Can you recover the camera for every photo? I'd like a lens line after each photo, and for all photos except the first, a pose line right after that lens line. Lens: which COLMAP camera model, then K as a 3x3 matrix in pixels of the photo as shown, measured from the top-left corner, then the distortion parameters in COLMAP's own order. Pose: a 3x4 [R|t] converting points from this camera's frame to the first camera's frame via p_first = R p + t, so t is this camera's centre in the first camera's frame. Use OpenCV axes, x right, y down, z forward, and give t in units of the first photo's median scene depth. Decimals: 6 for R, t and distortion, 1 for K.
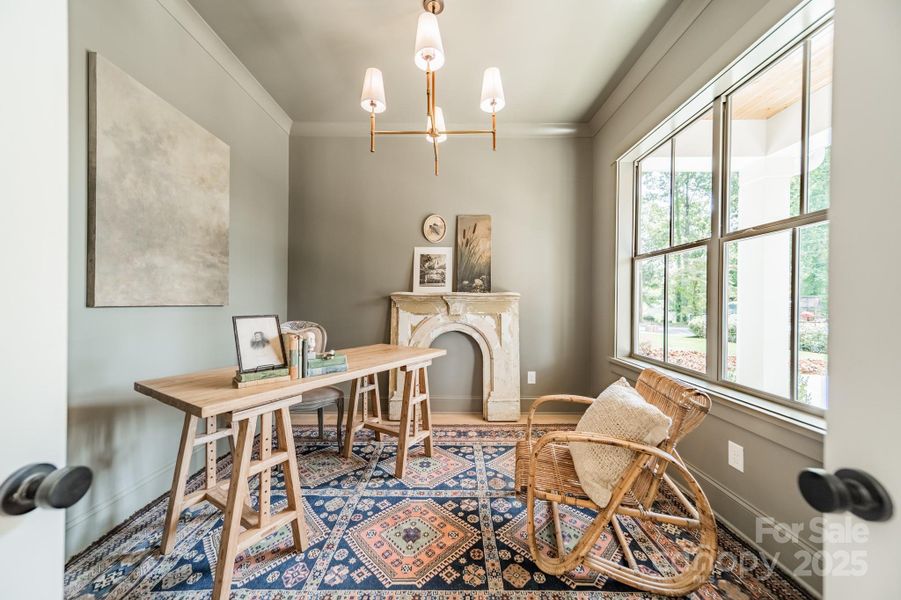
lens RADIAL K [[318.3, 0, 450.7], [0, 318.3, 304.7], [0, 0, 1]] dist [0.012480, -0.001099]
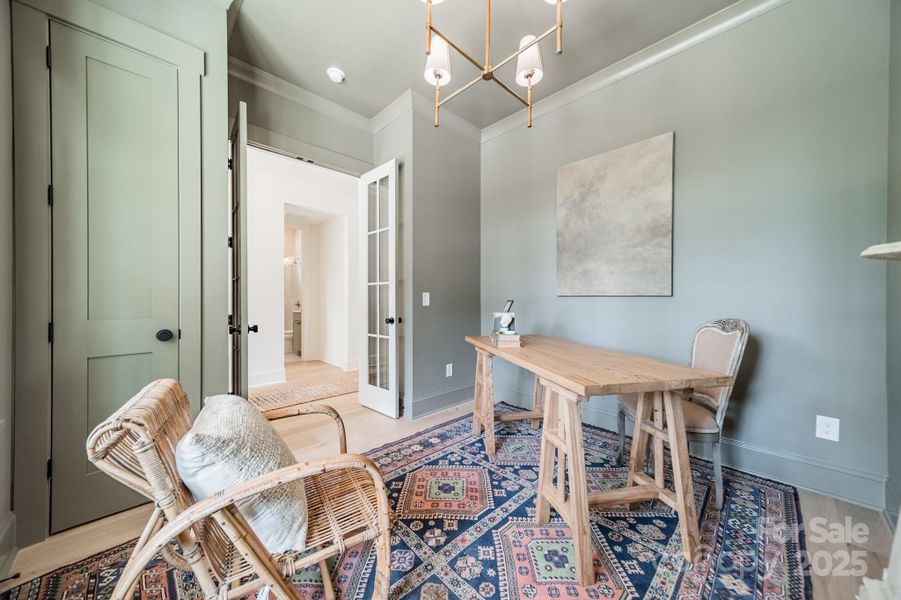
lens RADIAL K [[318.3, 0, 454.1], [0, 318.3, 295.6], [0, 0, 1]] dist [0.012480, -0.001099]
pose [[-0.707180, -0.010048, -0.706962, 0.658323], [-0.006792, 0.999949, -0.007418, 0.020948], [0.707001, -0.000445, -0.707212, 1.755916]]
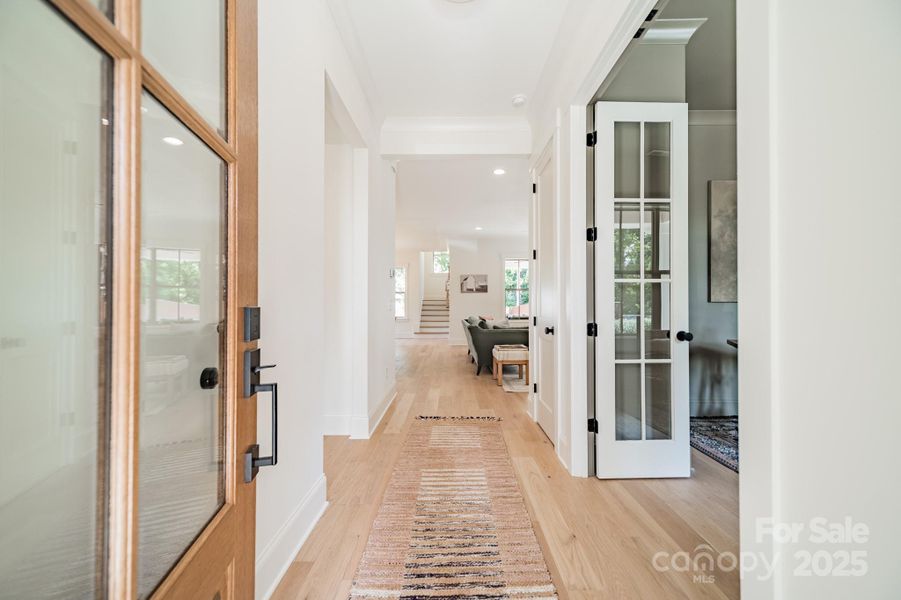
lens RADIAL K [[318.3, 0, 449.9], [0, 318.3, 302.8], [0, 0, 1]] dist [0.012480, -0.001099]
pose [[-0.003041, -0.019543, -0.999804, 0.879972], [-0.001616, 0.999808, -0.019538, 0.047997], [0.999994, 0.001556, -0.003072, -0.615087]]
